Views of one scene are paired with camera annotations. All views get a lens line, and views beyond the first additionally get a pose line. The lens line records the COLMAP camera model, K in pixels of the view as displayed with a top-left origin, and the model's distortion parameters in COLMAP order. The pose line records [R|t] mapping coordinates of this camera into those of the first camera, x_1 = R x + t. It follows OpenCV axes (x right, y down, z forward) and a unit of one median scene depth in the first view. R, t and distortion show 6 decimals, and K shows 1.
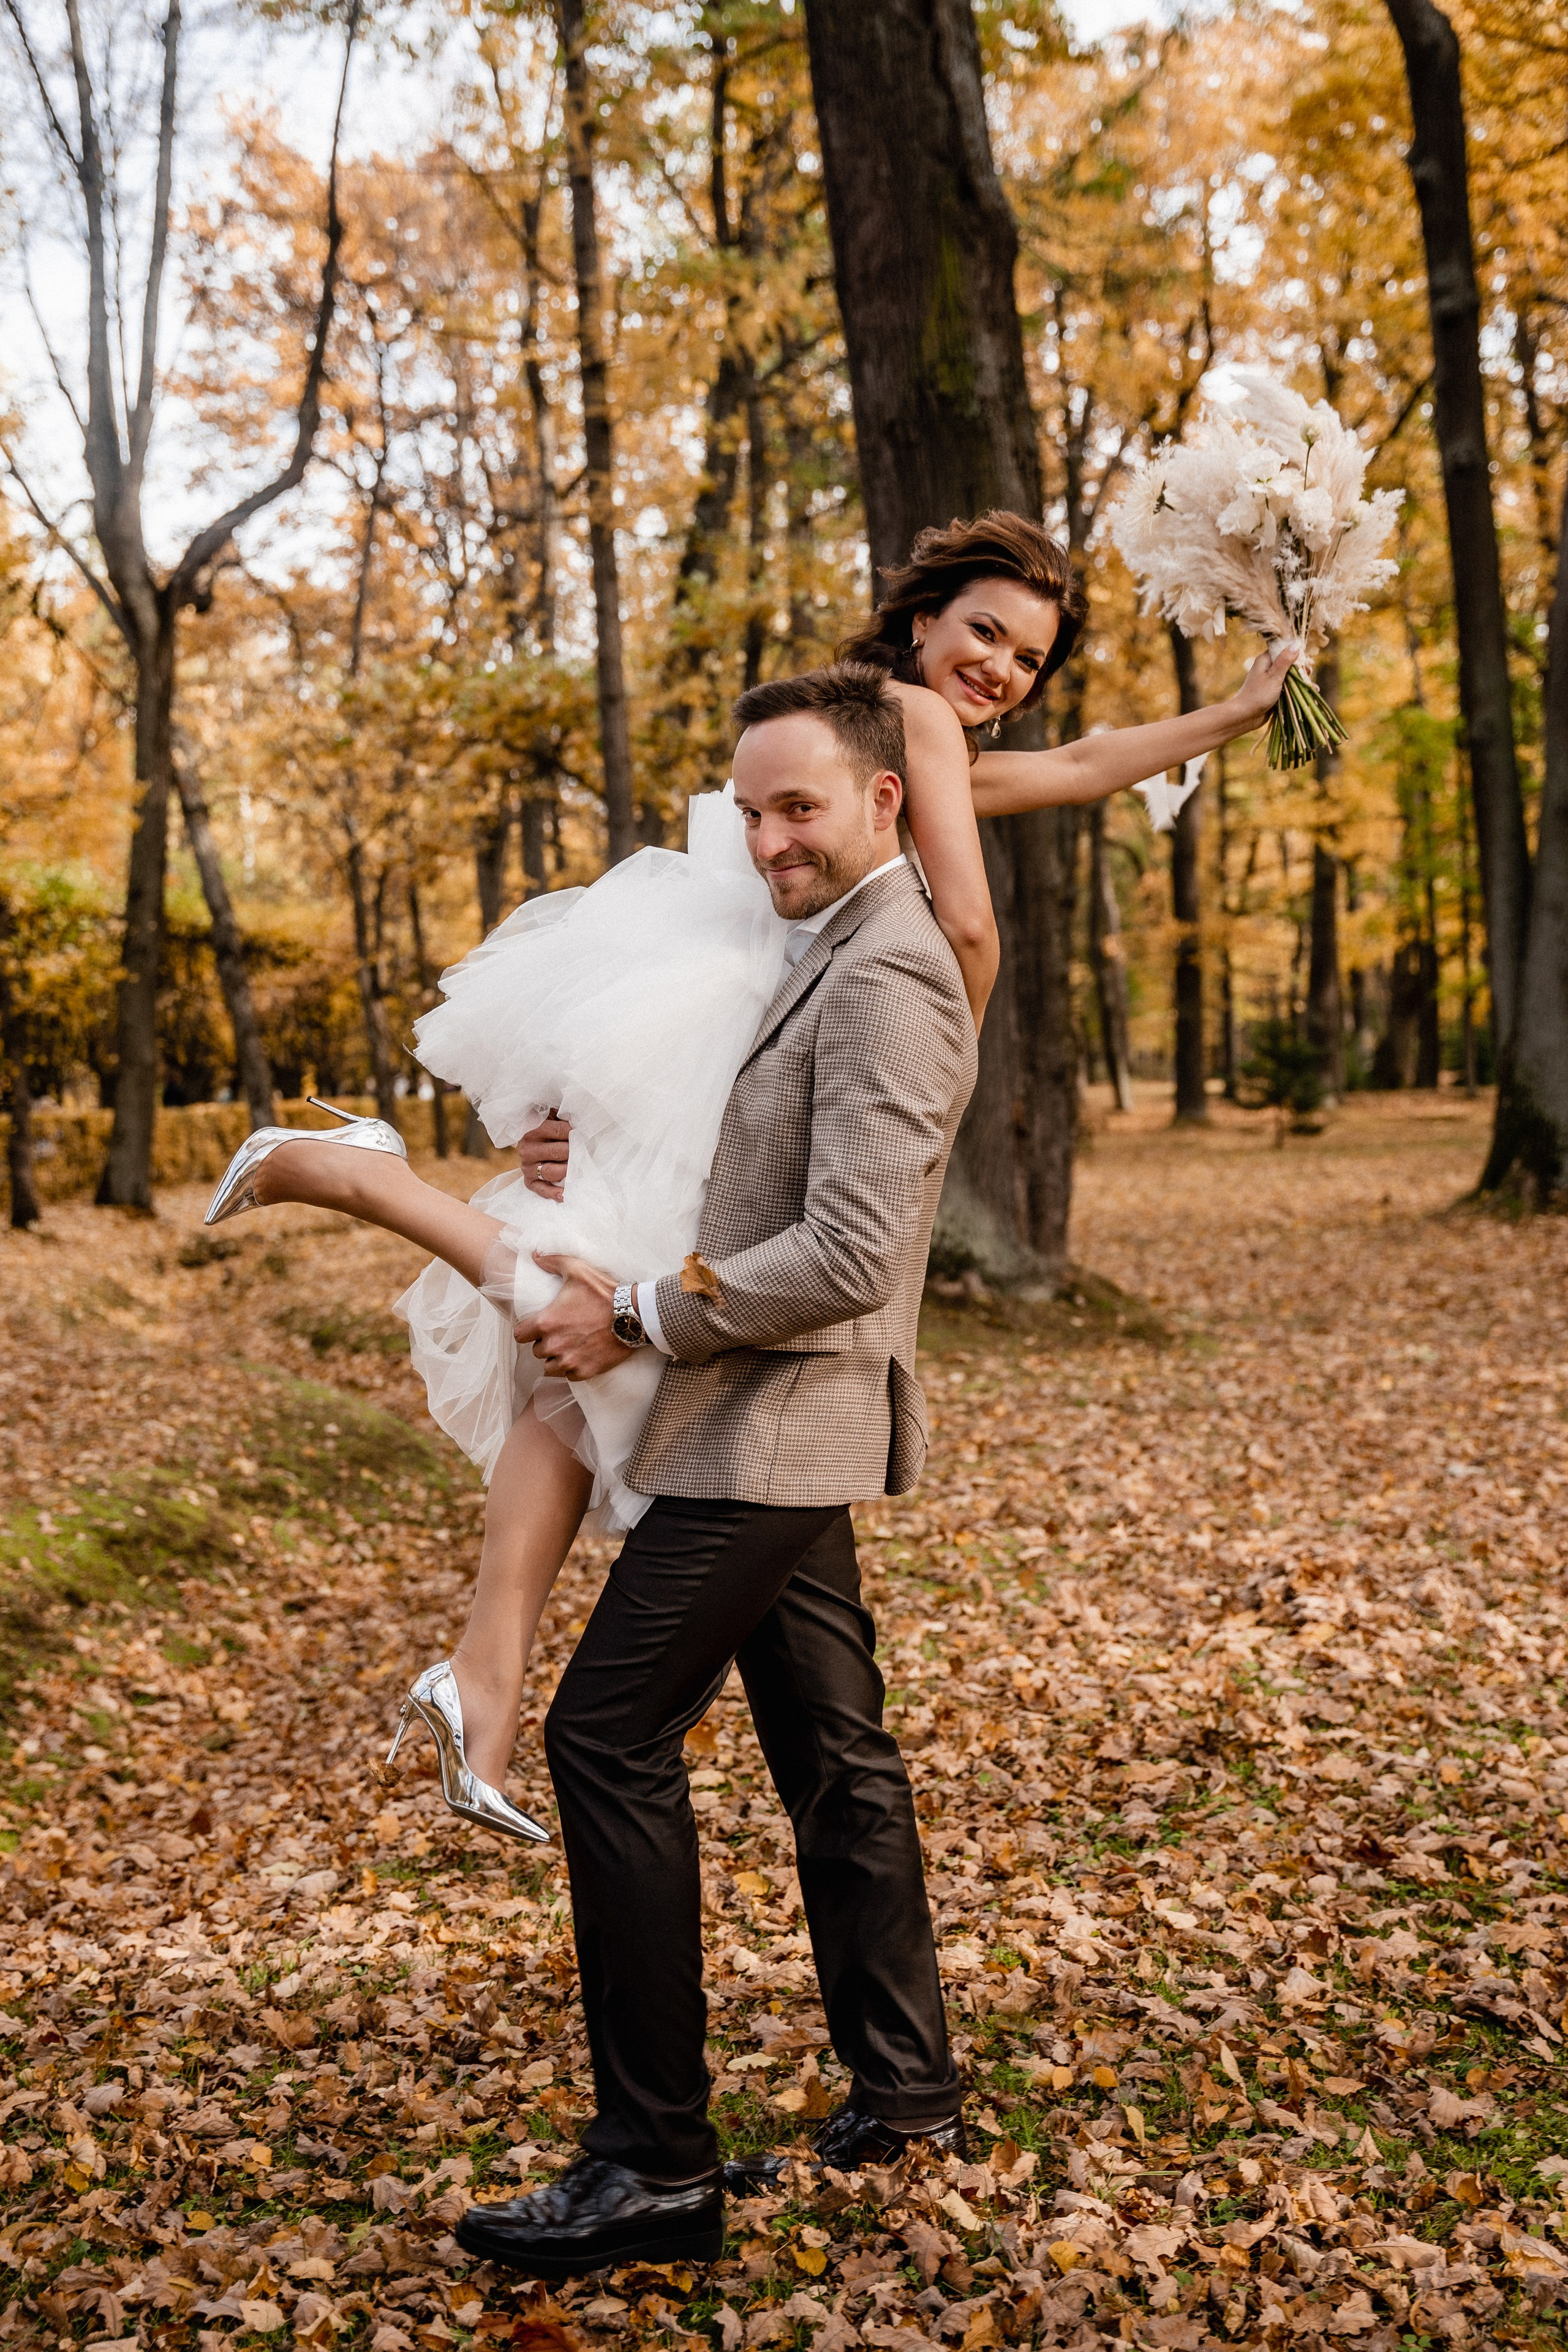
lens RADIAL K [[2763.0, 0, 784.0], [0, 2763.0, 1176.0], [0, 0, 1]] dist [-0.005689, -0.012365]
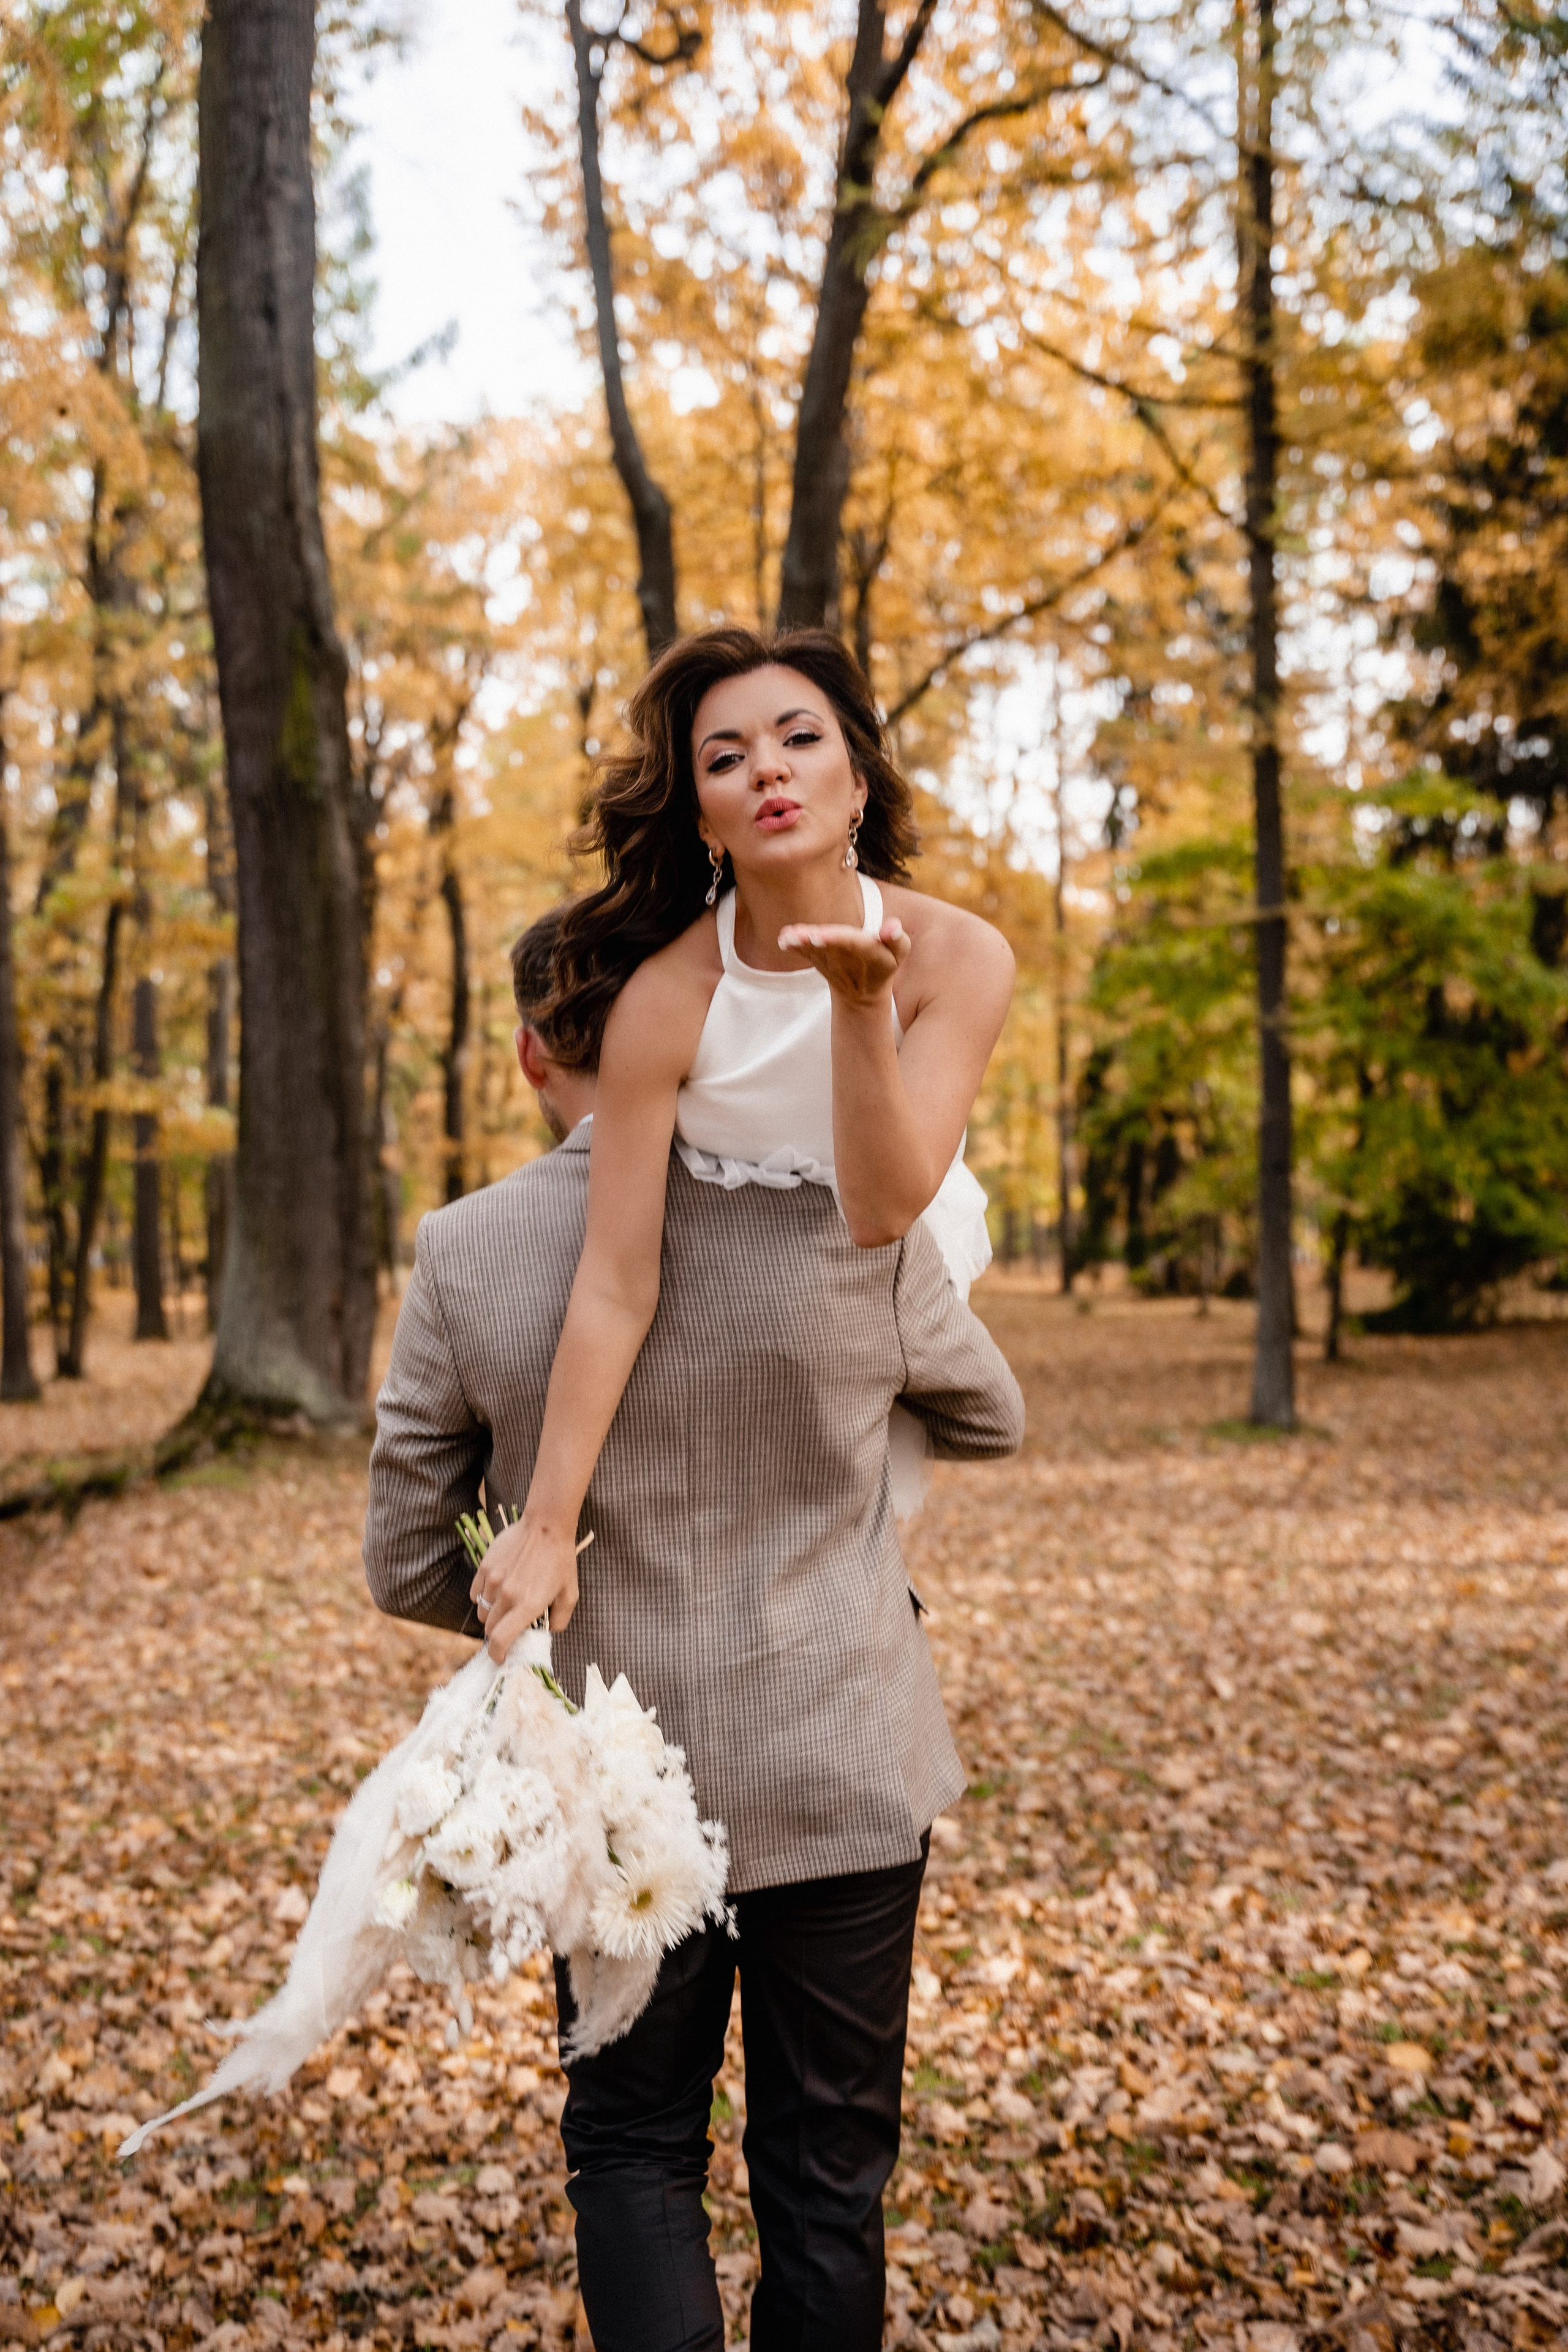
lens RADIAL K [[2689.7, 0, 784.0], [0, 2689.7, 1176.0], [0, 0, 1]] dist [-0.001479, -0.001881]
pose [[0.963159, 0.030331, 0.267218, -0.032436], [-0.013152, 0.997743, -0.065843, 0.000735], [-0.268612, 0.059902, 0.961384, -0.188827]]
